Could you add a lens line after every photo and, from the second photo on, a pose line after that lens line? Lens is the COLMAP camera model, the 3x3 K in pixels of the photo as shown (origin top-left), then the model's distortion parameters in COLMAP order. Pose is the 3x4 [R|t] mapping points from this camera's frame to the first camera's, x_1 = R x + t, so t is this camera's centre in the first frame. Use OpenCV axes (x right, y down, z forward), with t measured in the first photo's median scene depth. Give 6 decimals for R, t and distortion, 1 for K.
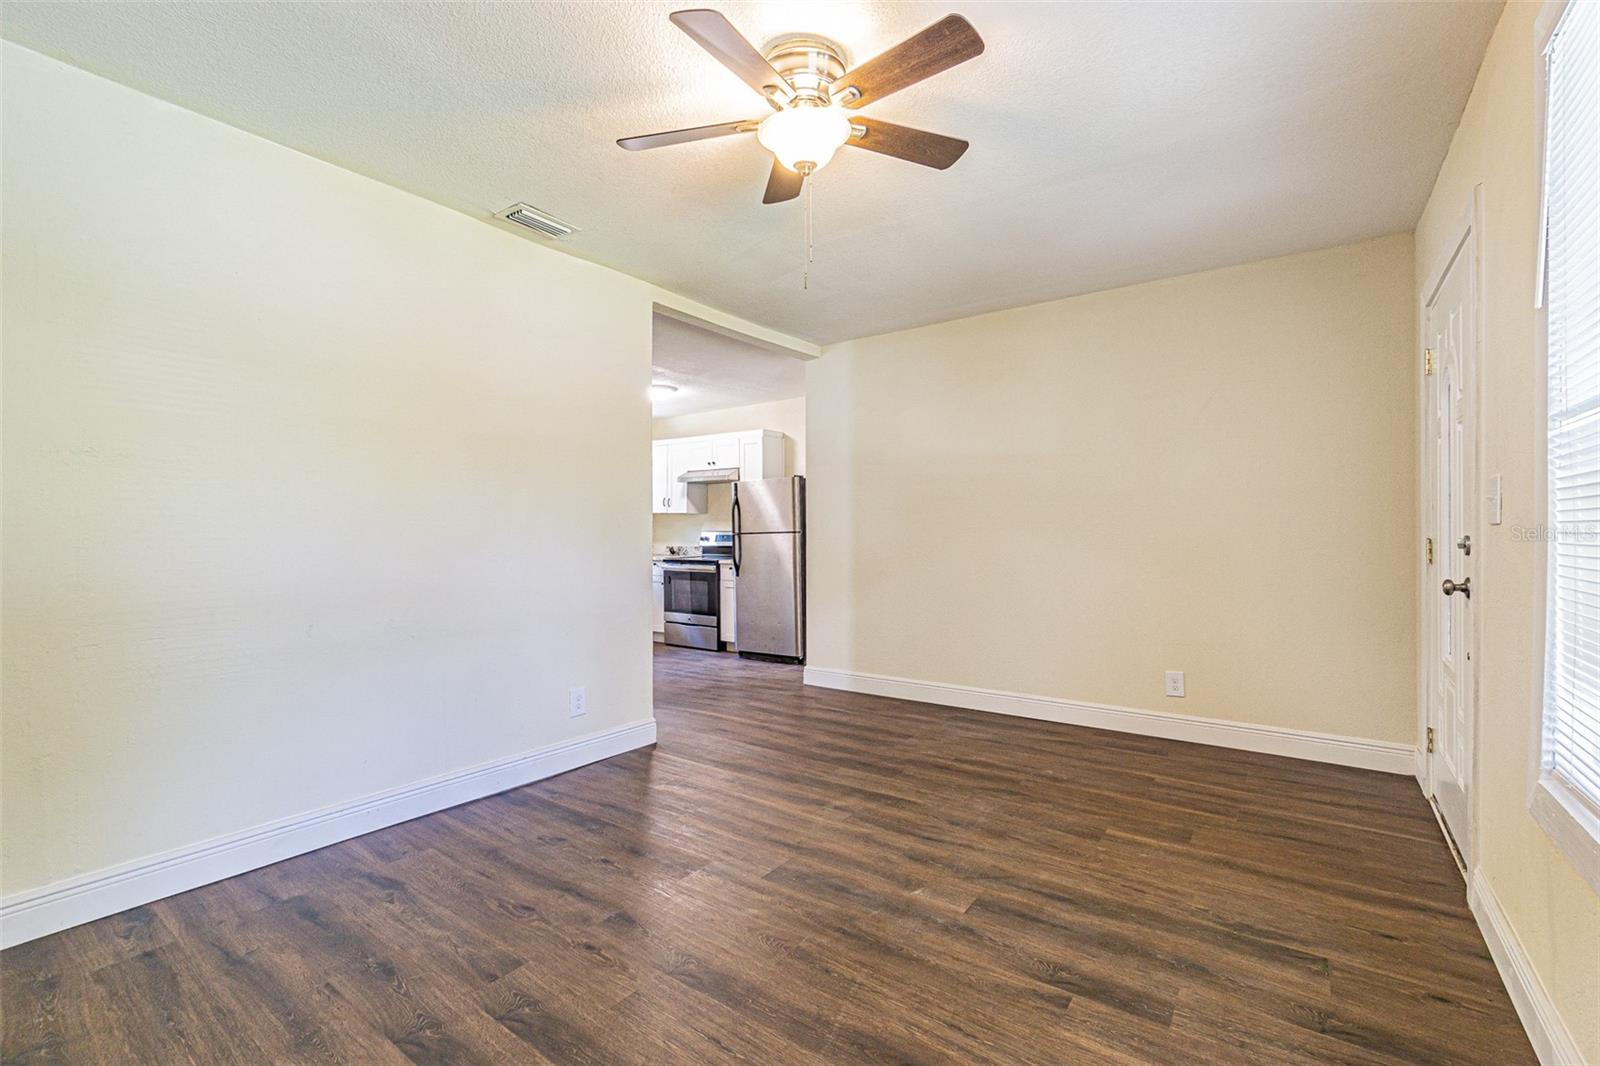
lens RADIAL K [[691.5, 0, 790.1], [0, 691.5, 538.7], [0, 0, 1]] dist [-0.005471, 0.001028]
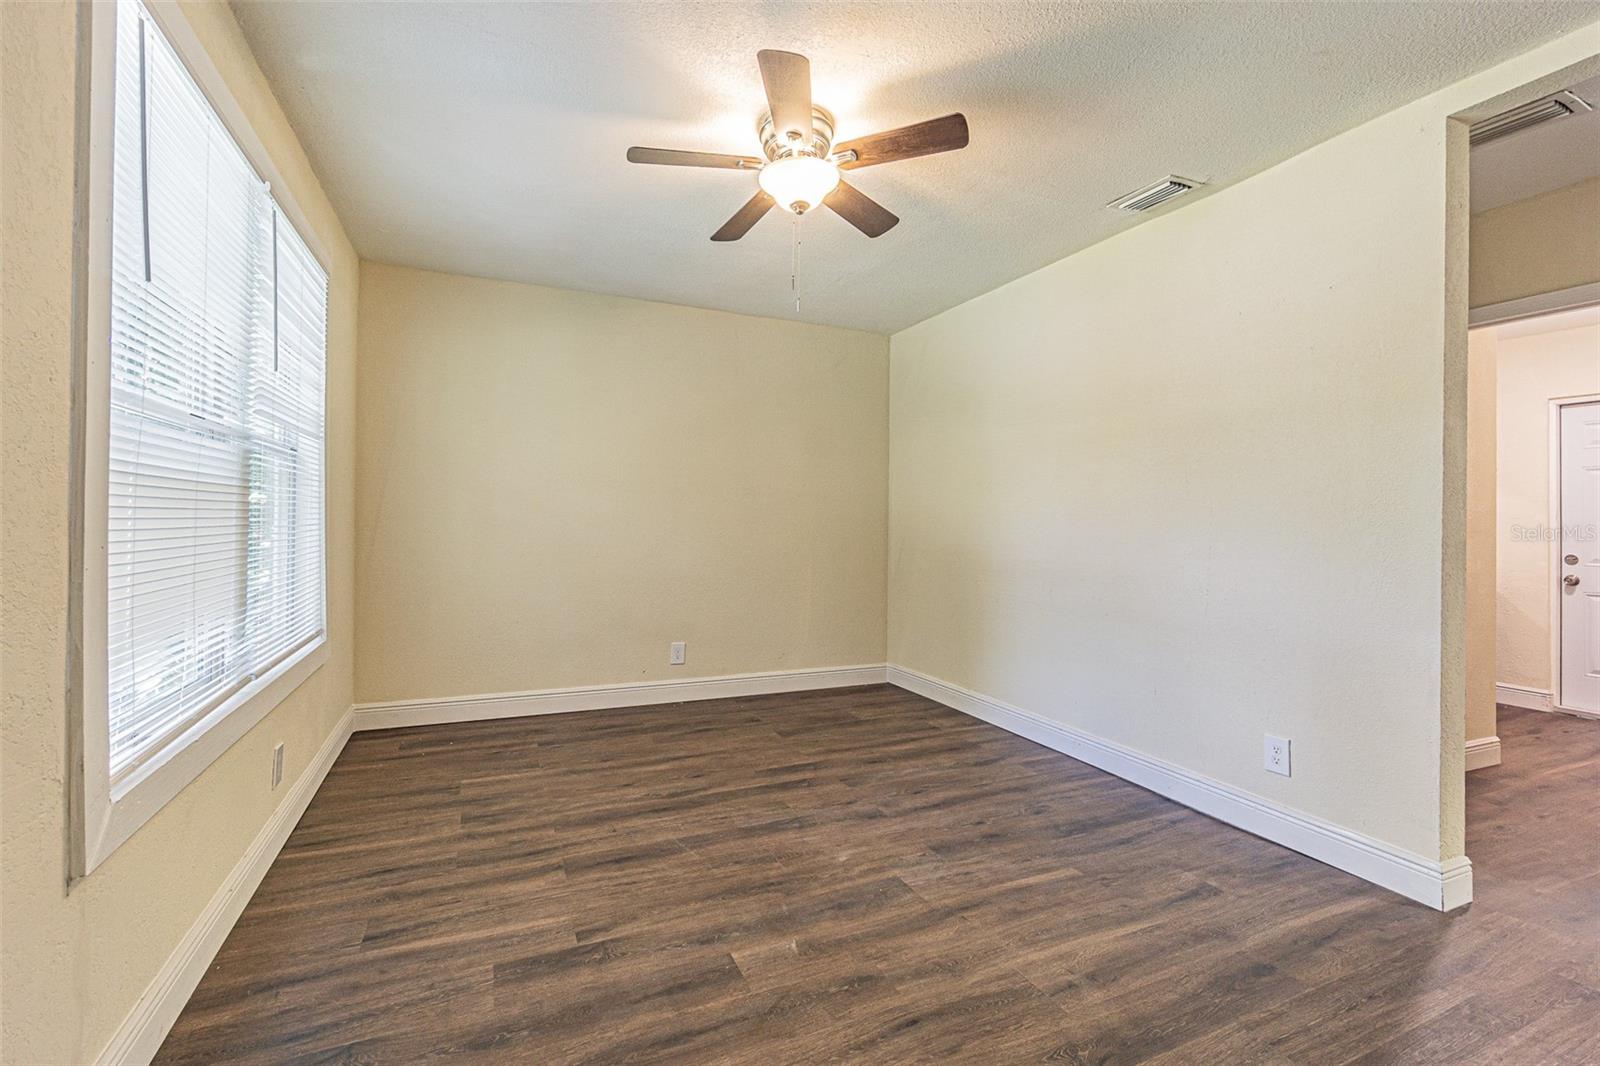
lens RADIAL K [[691.5, 0, 799.7], [0, 691.5, 519.9], [0, 0, 1]] dist [-0.005471, 0.001028]
pose [[-0.485196, -0.004998, -0.874391, 0.804654], [-0.018382, 0.999821, 0.004485, -0.014715], [0.874212, 0.018249, -0.485201, 1.224115]]
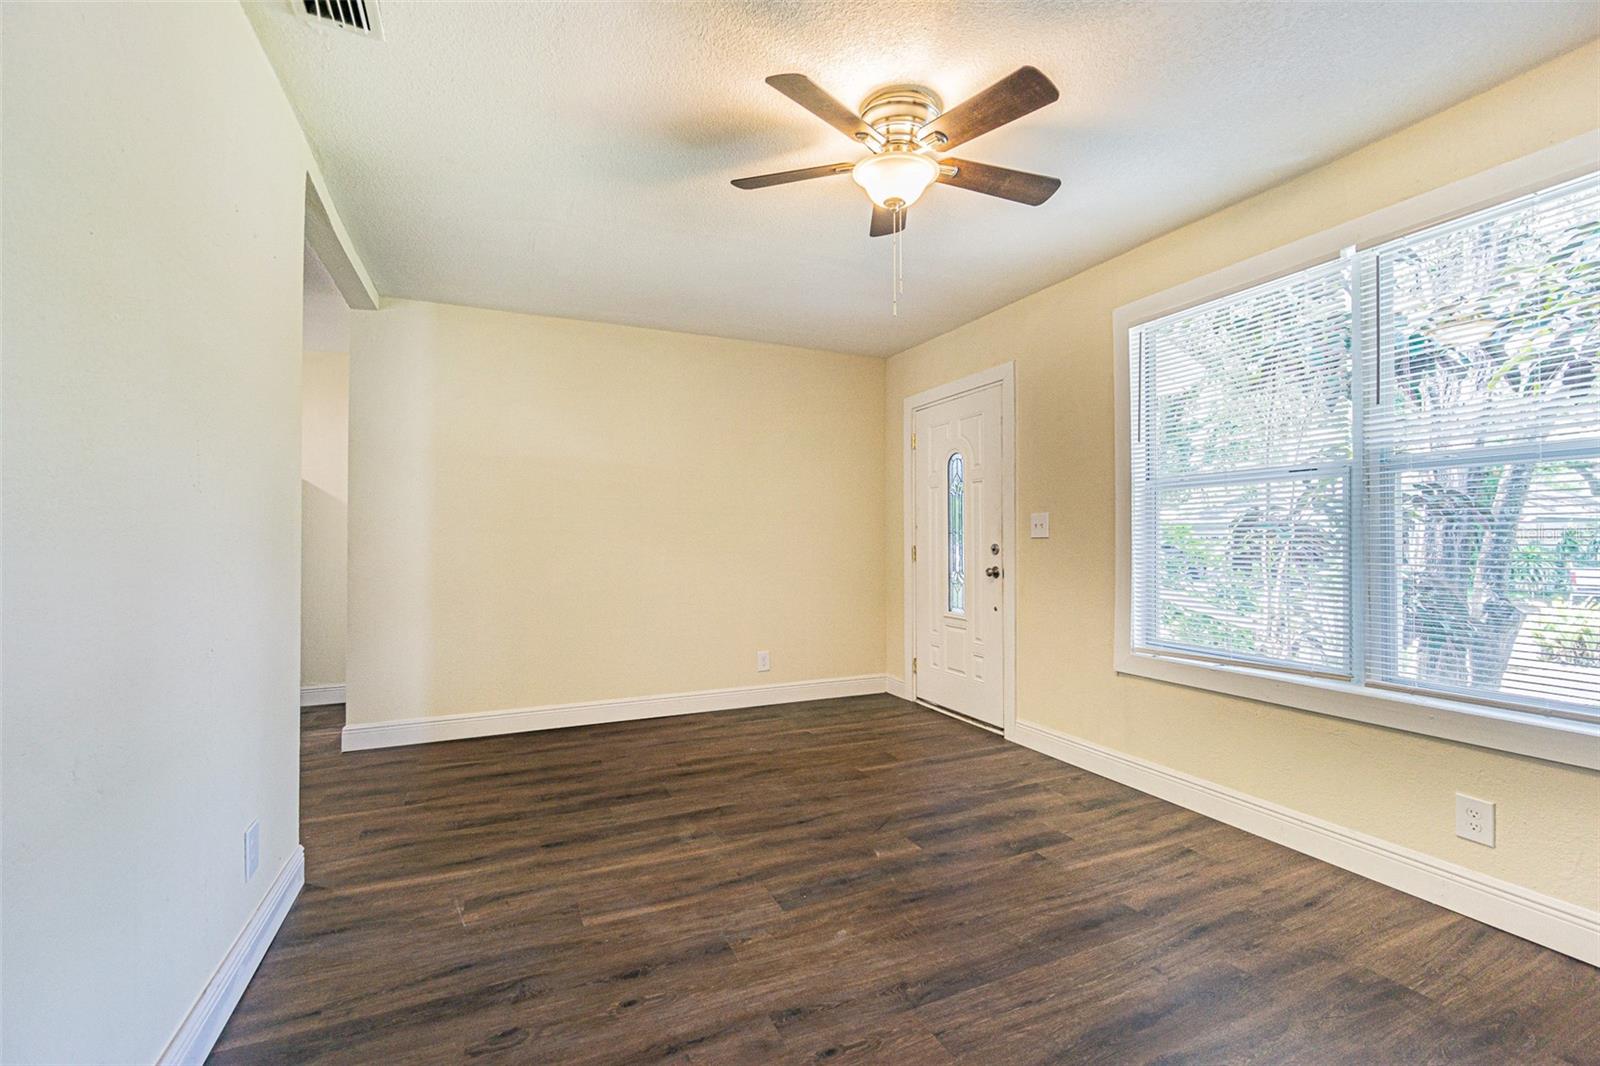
lens RADIAL K [[691.5, 0, 794.0], [0, 691.5, 534.6], [0, 0, 1]] dist [-0.005471, 0.001028]
pose [[0.489646, 0.010894, 0.871853, -0.776639], [0.006582, 0.999847, -0.016190, -0.002923], [-0.871896, 0.013666, 0.489500, 0.478469]]
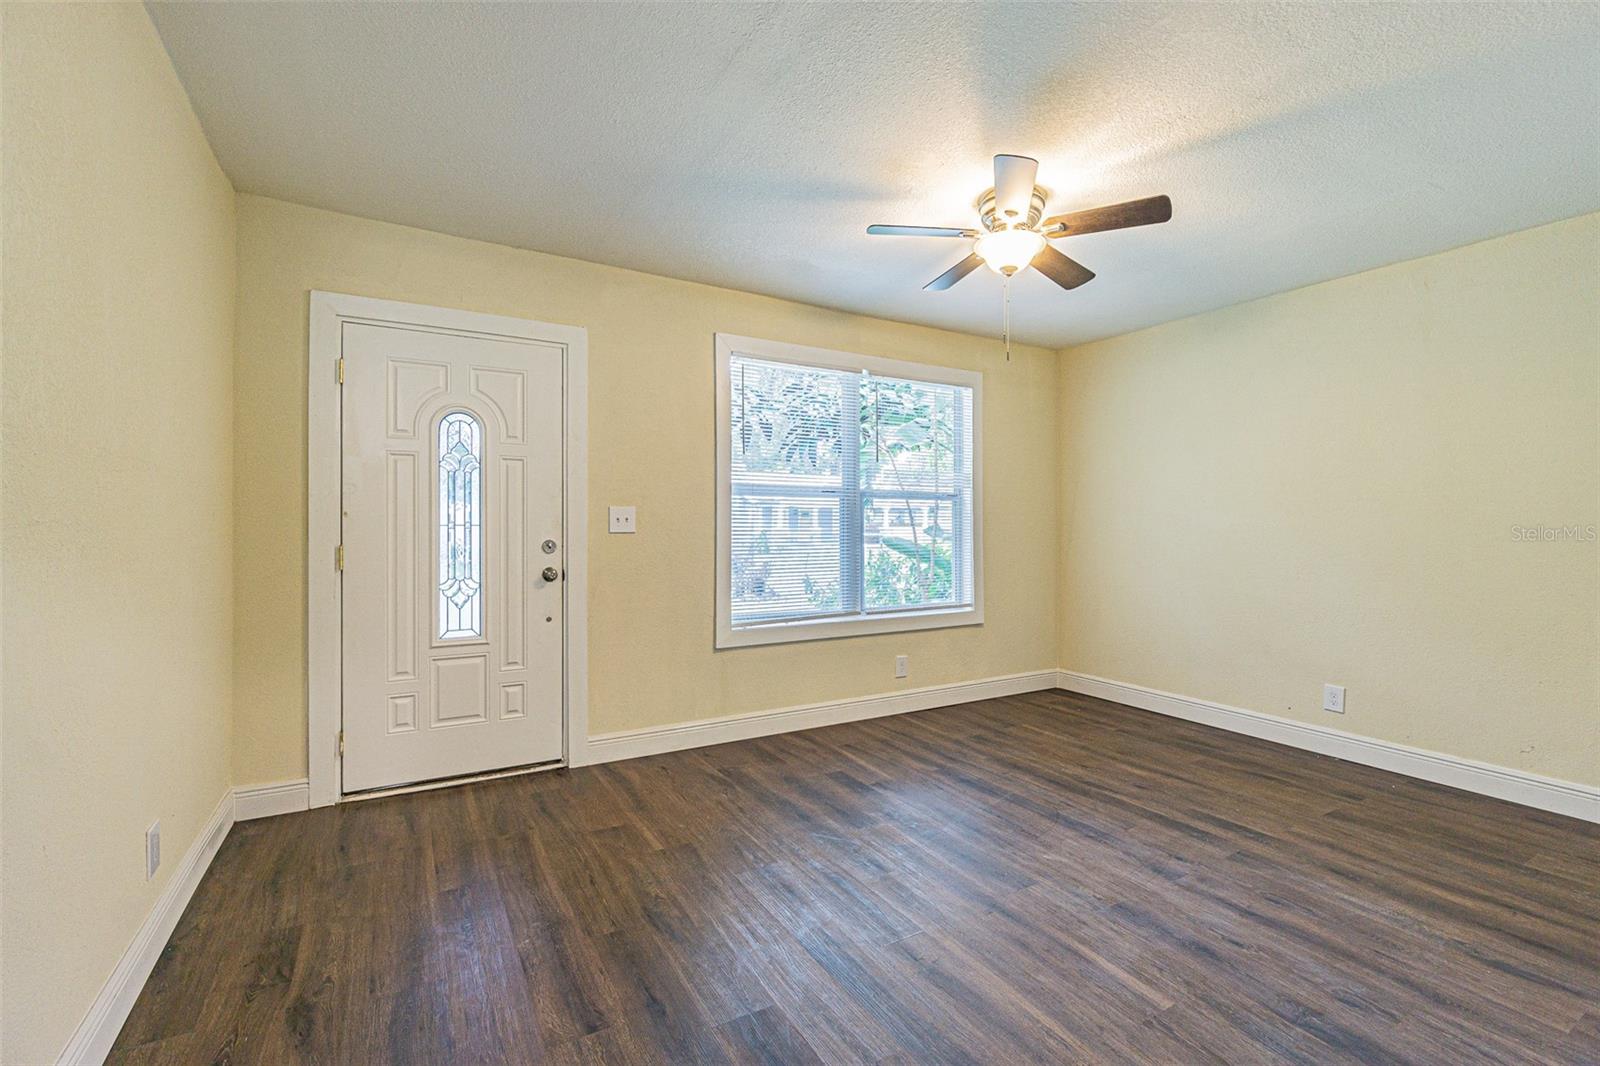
lens RADIAL K [[691.5, 0, 798.8], [0, 691.5, 532.7], [0, 0, 1]] dist [-0.005471, 0.001028]
pose [[-0.920951, -0.003519, 0.389662, -0.100122], [0.002650, 0.999880, 0.015293, -0.036475], [-0.389669, 0.015116, -0.920831, 1.878447]]
